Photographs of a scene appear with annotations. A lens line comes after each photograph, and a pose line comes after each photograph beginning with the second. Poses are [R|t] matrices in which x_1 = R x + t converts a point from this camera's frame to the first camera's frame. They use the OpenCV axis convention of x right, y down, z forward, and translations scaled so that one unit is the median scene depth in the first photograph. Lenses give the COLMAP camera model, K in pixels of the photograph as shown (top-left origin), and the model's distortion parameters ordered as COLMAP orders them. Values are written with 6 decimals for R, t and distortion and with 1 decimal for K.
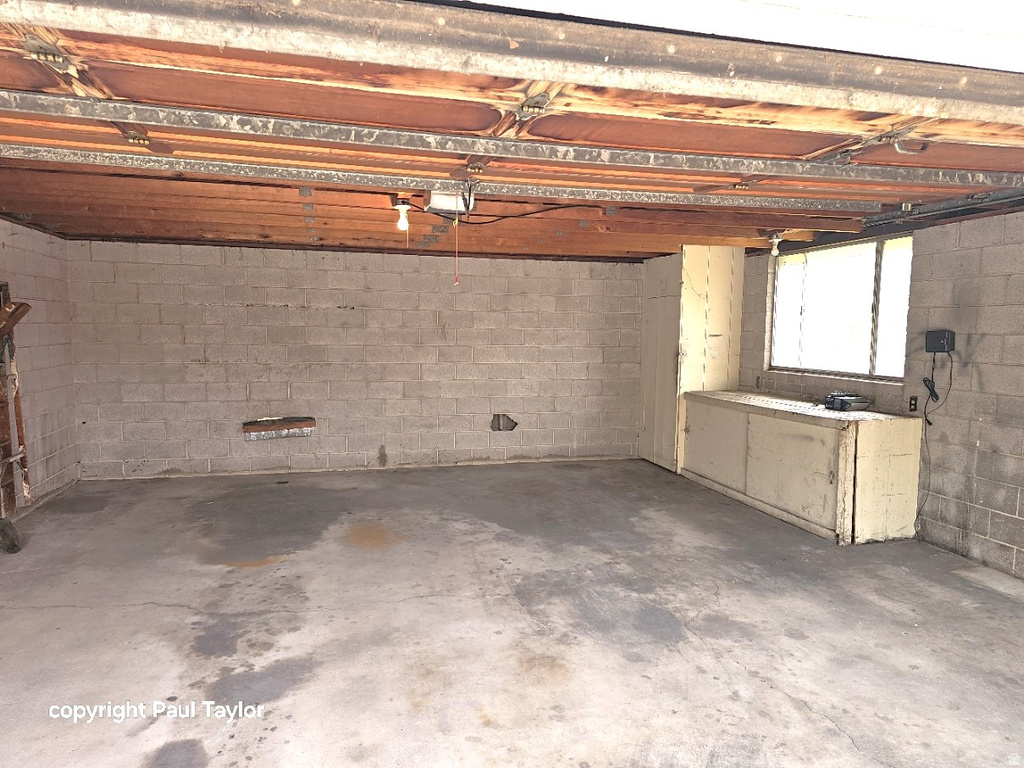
lens RADIAL K [[688.4, 0, 511.0], [0, 688.4, 387.1], [0, 0, 1]] dist [0.063037, -0.012622]
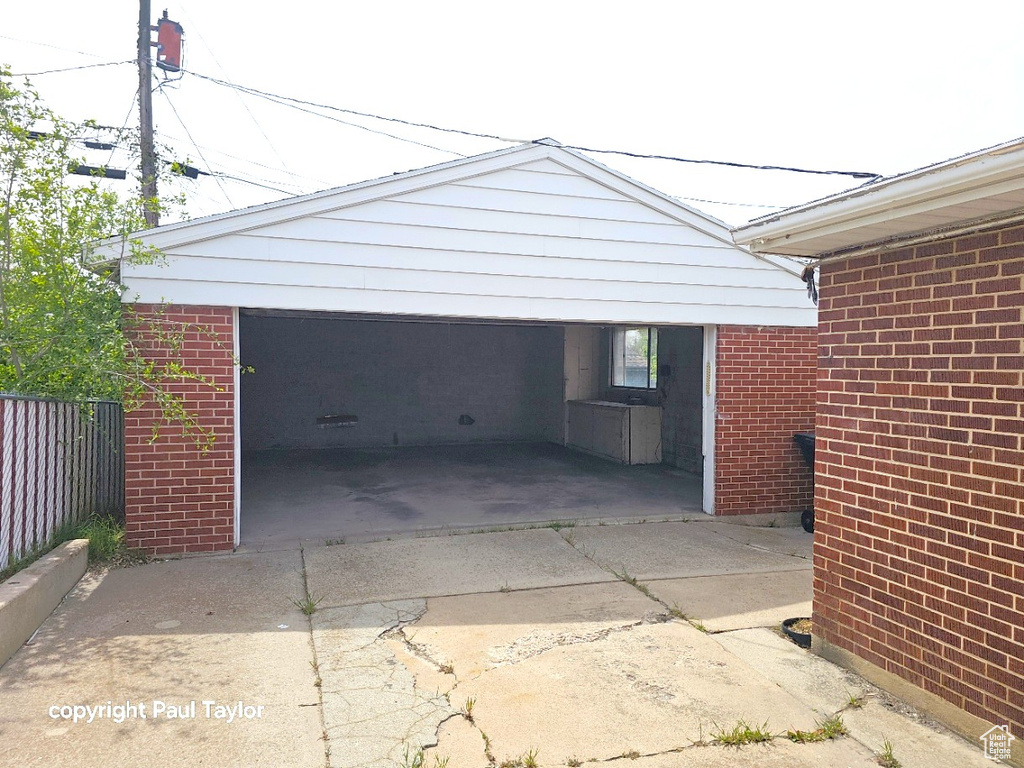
lens RADIAL K [[688.4, 0, 513.3], [0, 688.4, 380.3], [0, 0, 1]] dist [0.063037, -0.012622]
pose [[0.998179, 0.000457, 0.060317, 0.002834], [0.003538, 0.997806, -0.066109, 0.072810], [-0.060215, 0.066202, 0.995988, -0.773815]]
